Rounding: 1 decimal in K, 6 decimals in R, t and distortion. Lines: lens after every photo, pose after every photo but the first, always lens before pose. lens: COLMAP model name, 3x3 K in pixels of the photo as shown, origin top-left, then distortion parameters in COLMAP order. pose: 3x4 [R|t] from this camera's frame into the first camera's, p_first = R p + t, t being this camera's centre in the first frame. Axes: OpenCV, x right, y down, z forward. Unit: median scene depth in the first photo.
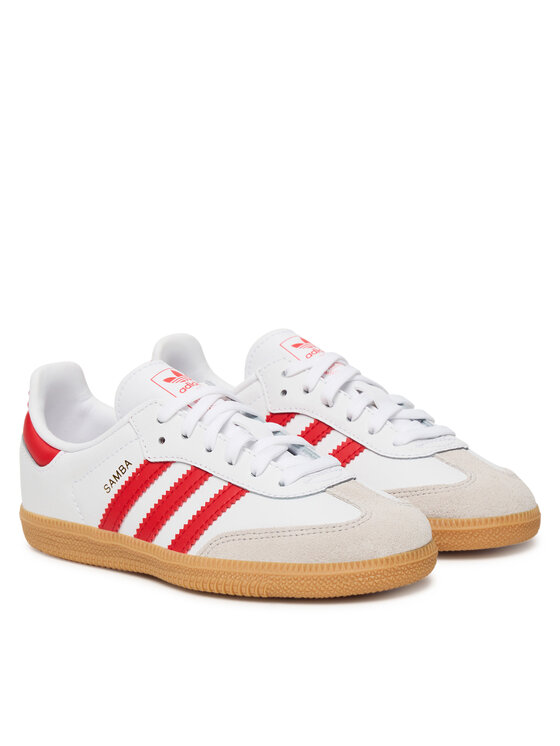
lens RADIAL K [[2198.4, 0, 280.0], [0, 2198.4, 373.0], [0, 0, 1]] dist [-0.136735, -0.303761]
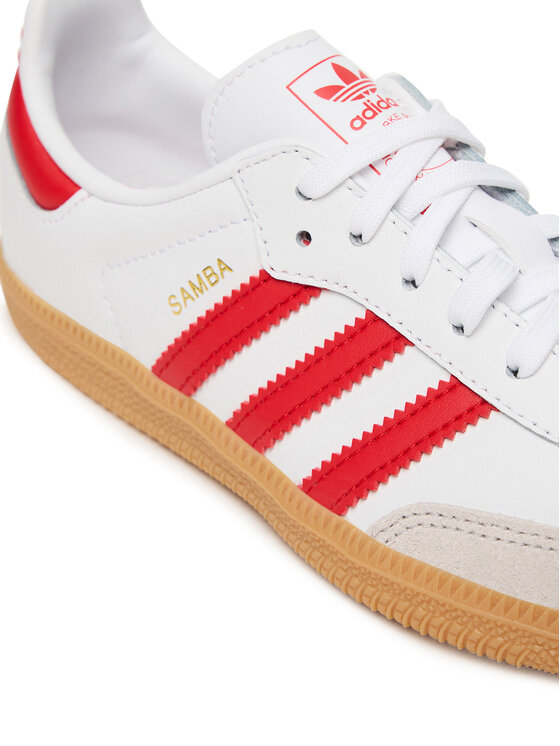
lens RADIAL K [[1930.9, 0, 280.0], [0, 1930.9, 373.0], [0, 0, 1]] dist [-0.076953, -0.087650]
pose [[0.996698, 0.079955, 0.014186, -0.061817], [-0.079264, 0.919974, 0.383881, -0.094994], [0.017642, -0.383738, 0.923273, 0.622111]]
